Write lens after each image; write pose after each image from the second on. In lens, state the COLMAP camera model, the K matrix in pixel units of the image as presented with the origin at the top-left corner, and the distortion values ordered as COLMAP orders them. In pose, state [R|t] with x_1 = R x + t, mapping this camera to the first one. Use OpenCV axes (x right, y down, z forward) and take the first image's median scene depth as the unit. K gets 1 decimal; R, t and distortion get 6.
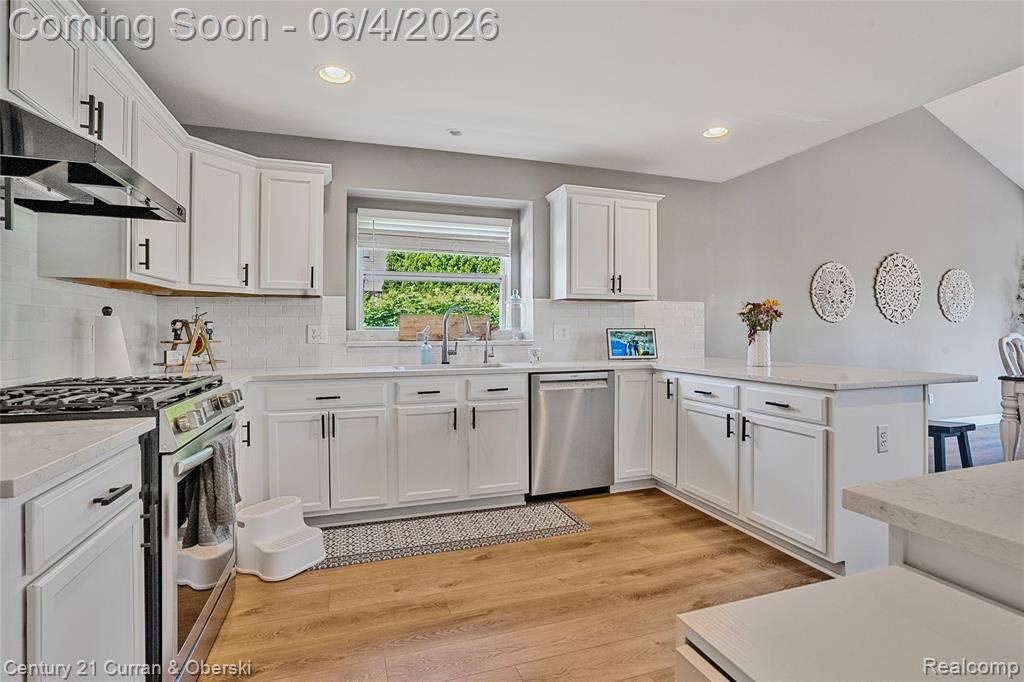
lens RADIAL K [[477.2, 0, 512.0], [0, 477.2, 341.0], [0, 0, 1]] dist [-0.061003, 0.021534]
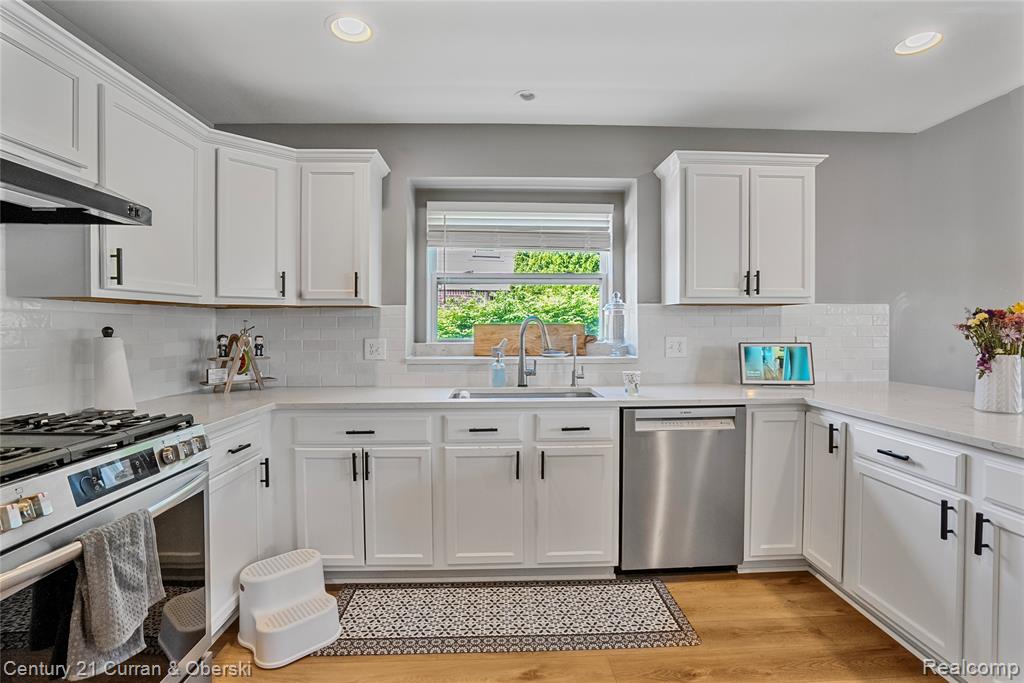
lens RADIAL K [[477.2, 0, 512.0], [0, 477.2, 341.5], [0, 0, 1]] dist [-0.061003, 0.021534]
pose [[0.960370, 0.008079, -0.278613, 0.077331], [-0.006357, 0.999955, 0.007083, -0.037951], [0.278657, -0.005031, 0.960377, 0.239404]]
